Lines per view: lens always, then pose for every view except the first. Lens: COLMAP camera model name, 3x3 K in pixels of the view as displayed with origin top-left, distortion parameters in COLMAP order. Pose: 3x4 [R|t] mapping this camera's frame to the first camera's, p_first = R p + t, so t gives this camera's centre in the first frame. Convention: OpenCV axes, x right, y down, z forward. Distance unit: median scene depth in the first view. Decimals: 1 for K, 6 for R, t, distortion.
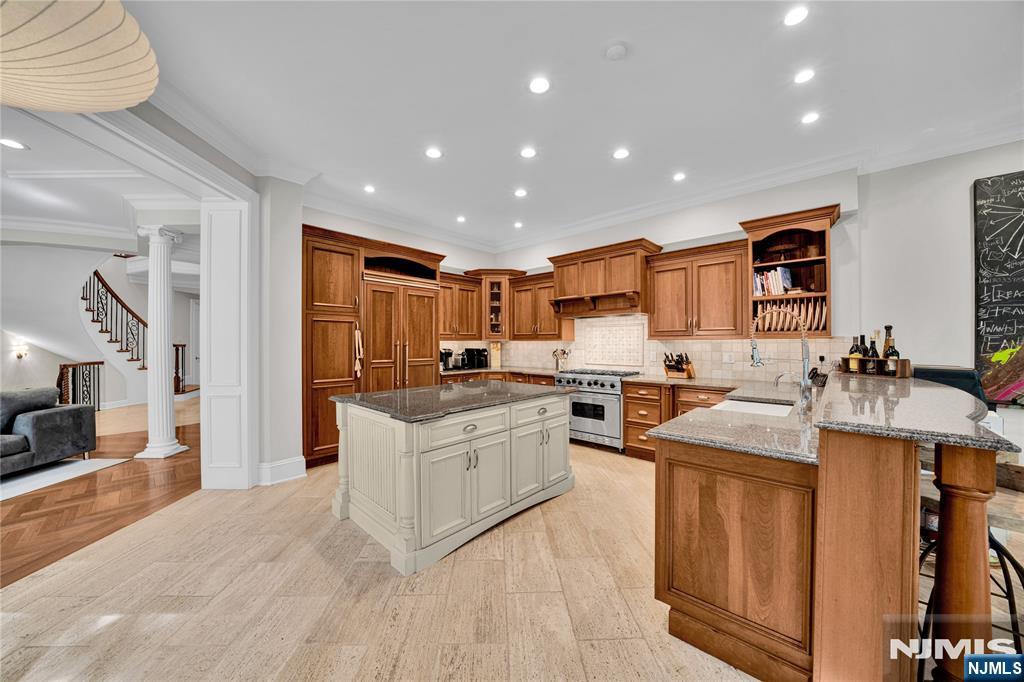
lens RADIAL K [[360.4, 0, 507.5], [0, 360.4, 342.5], [0, 0, 1]] dist [-0.018510, 0.000606]
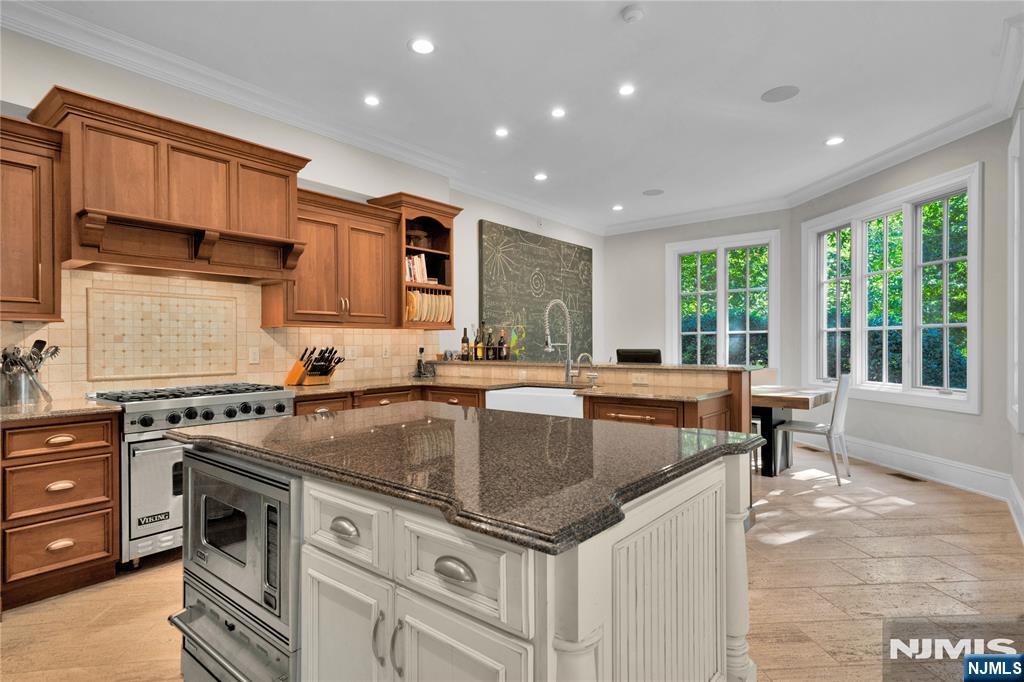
lens RADIAL K [[518.6, 0, 520.0], [0, 518.6, 344.9], [0, 0, 1]] dist [0.015230, 0.001138]
pose [[-0.072569, 0.003771, 0.997356, -0.527769], [0.008022, 0.999963, -0.003197, 0.030991], [-0.997331, 0.007769, -0.072597, 0.703773]]
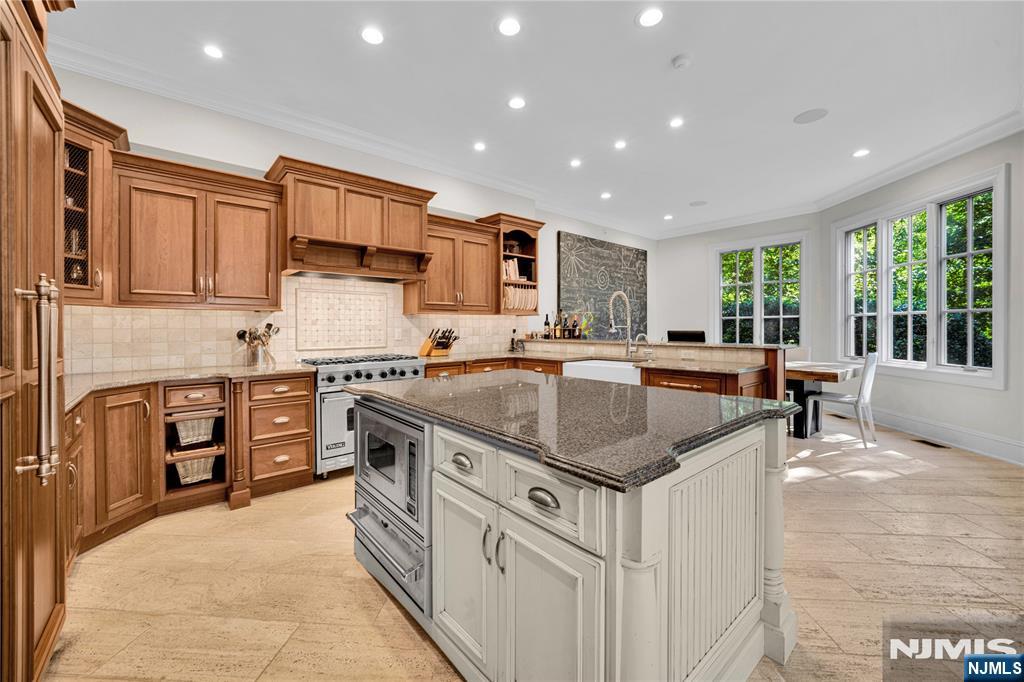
lens RADIAL K [[396.3, 0, 516.1], [0, 396.3, 327.7], [0, 0, 1]] dist [-0.008534, 0.000610]
pose [[0.103170, 0.002282, 0.994661, -0.524104], [0.005689, 0.999980, -0.002884, 0.031231], [-0.994647, 0.005956, 0.103155, 0.712782]]
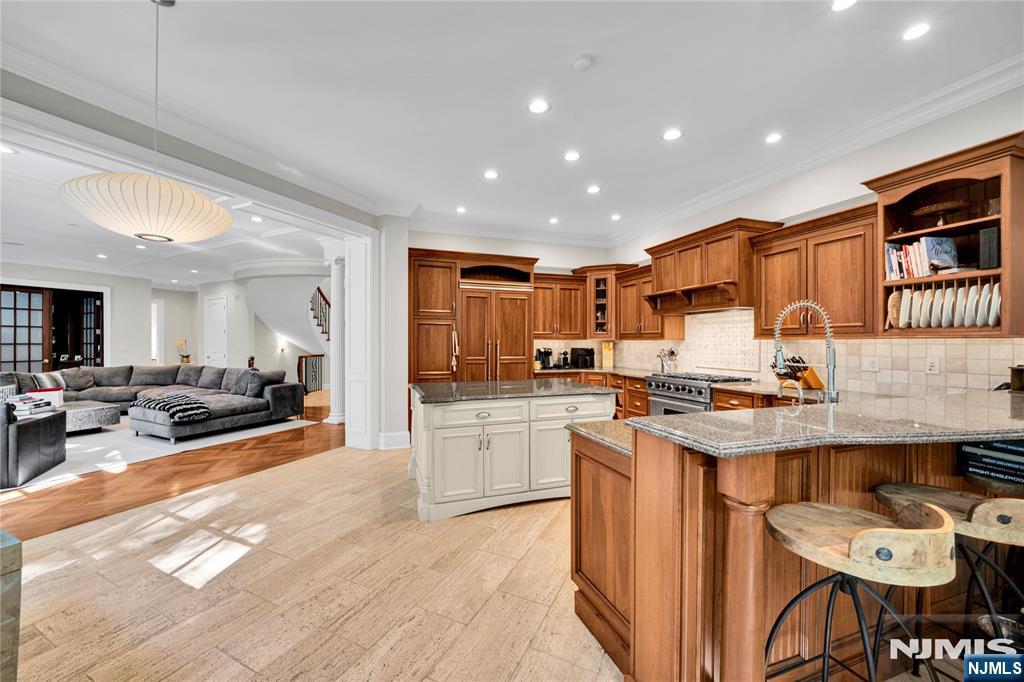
lens RADIAL K [[396.3, 0, 504.4], [0, 396.3, 342.7], [0, 0, 1]] dist [-0.008534, 0.000610]
pose [[0.883272, 0.004440, -0.468839, 0.326908], [-0.001993, 0.999982, 0.005717, -0.004566], [0.468856, -0.004115, 0.883265, -0.066416]]
